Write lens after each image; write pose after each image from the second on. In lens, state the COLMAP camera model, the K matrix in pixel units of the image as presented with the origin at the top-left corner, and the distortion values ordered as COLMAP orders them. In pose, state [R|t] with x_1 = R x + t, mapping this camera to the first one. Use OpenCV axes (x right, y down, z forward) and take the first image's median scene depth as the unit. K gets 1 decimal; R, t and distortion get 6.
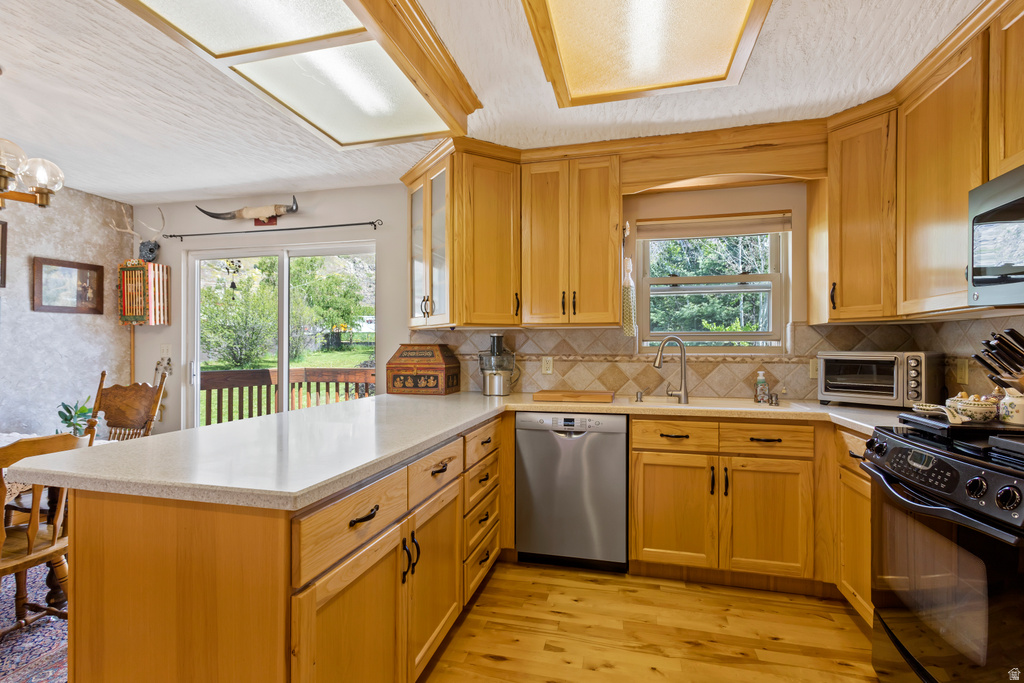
lens RADIAL K [[490.5, 0, 503.6], [0, 490.5, 342.5], [0, 0, 1]] dist [0.004742, -0.000063]
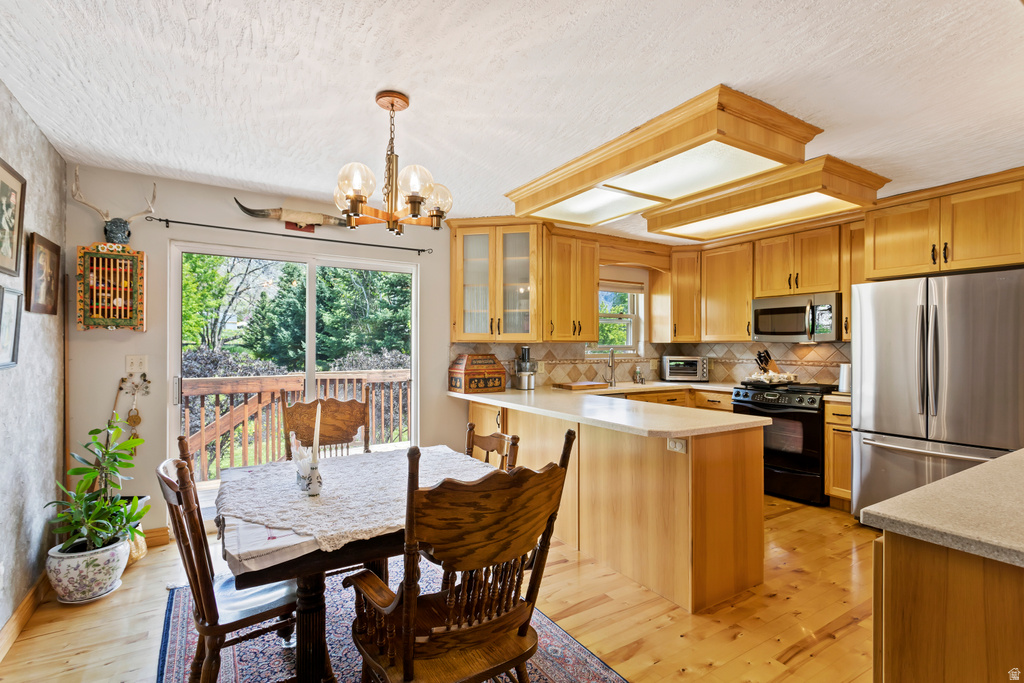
lens RADIAL K [[490.5, 0, 503.6], [0, 490.5, 342.5], [0, 0, 1]] dist [0.004742, -0.000063]
pose [[0.690707, 0.004864, 0.723118, -1.102117], [-0.010040, 0.999945, 0.002864, -0.032990], [-0.723065, -0.009239, 0.690718, 0.056234]]
